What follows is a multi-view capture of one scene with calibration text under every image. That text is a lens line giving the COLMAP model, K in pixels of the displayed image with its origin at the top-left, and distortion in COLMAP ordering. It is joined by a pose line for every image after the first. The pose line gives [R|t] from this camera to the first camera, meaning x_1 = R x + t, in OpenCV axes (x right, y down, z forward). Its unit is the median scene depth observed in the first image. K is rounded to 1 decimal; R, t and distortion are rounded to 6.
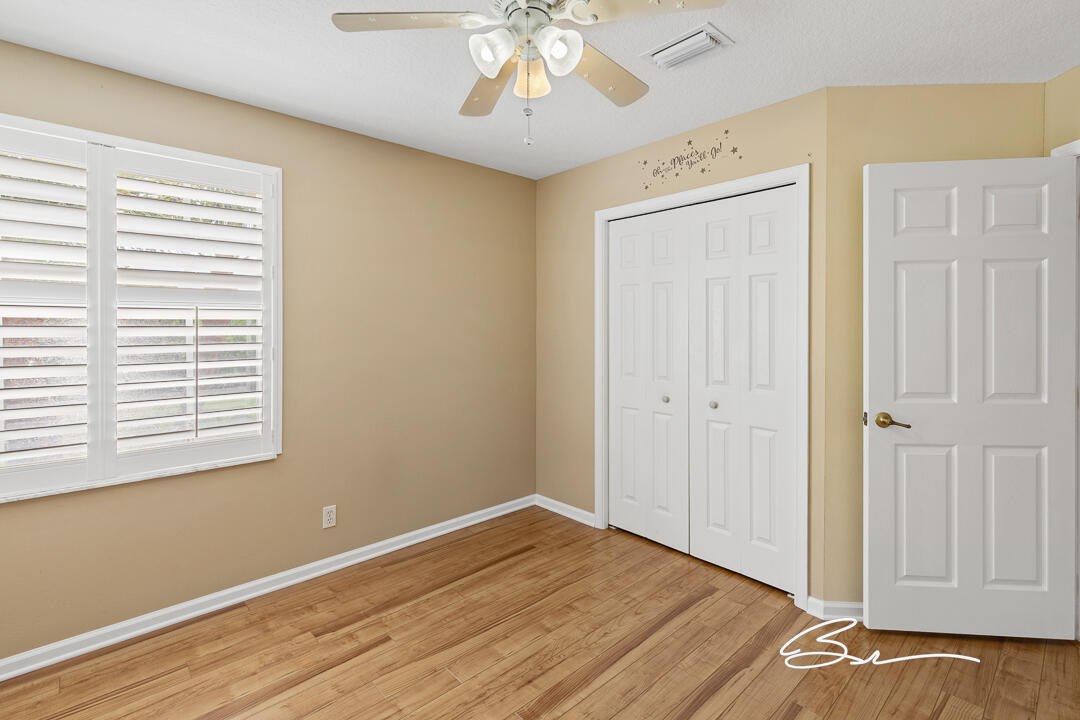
lens RADIAL K [[507.6, 0, 531.4], [0, 507.6, 327.4], [0, 0, 1]] dist [0.003124, -0.000518]
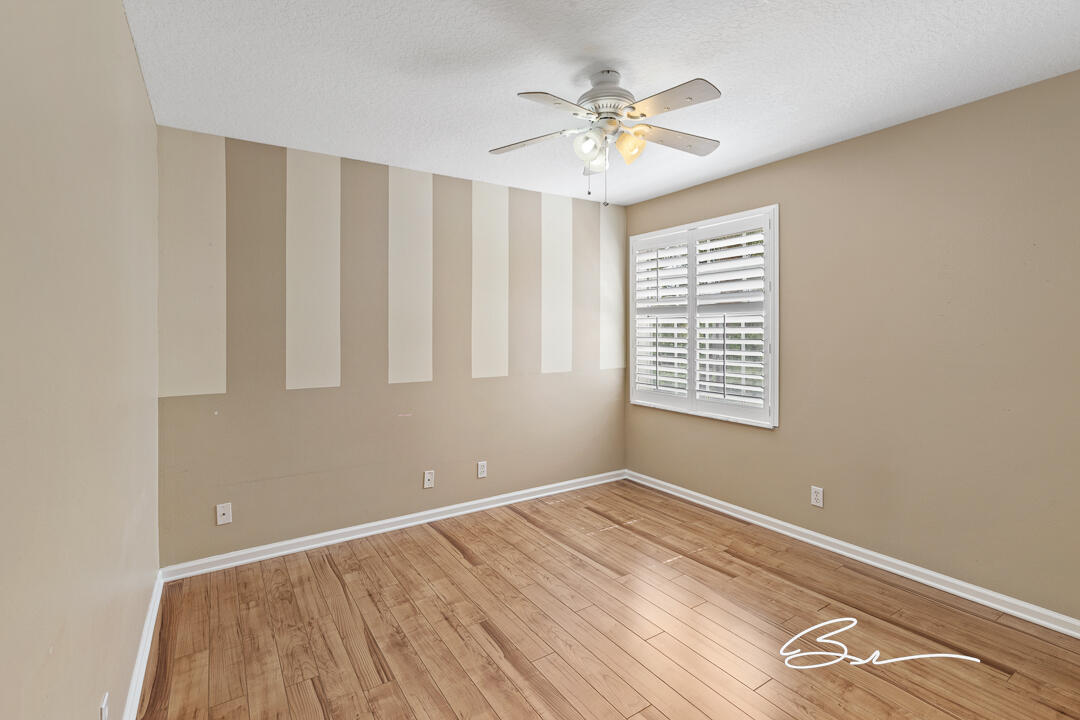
lens RADIAL K [[507.6, 0, 538.1], [0, 507.6, 329.0], [0, 0, 1]] dist [0.003124, -0.000518]
pose [[-0.166377, 0.000217, -0.986062, 0.924299], [-0.004794, 0.999988, 0.001029, 0.004500], [0.986051, 0.004898, -0.166373, 0.656784]]
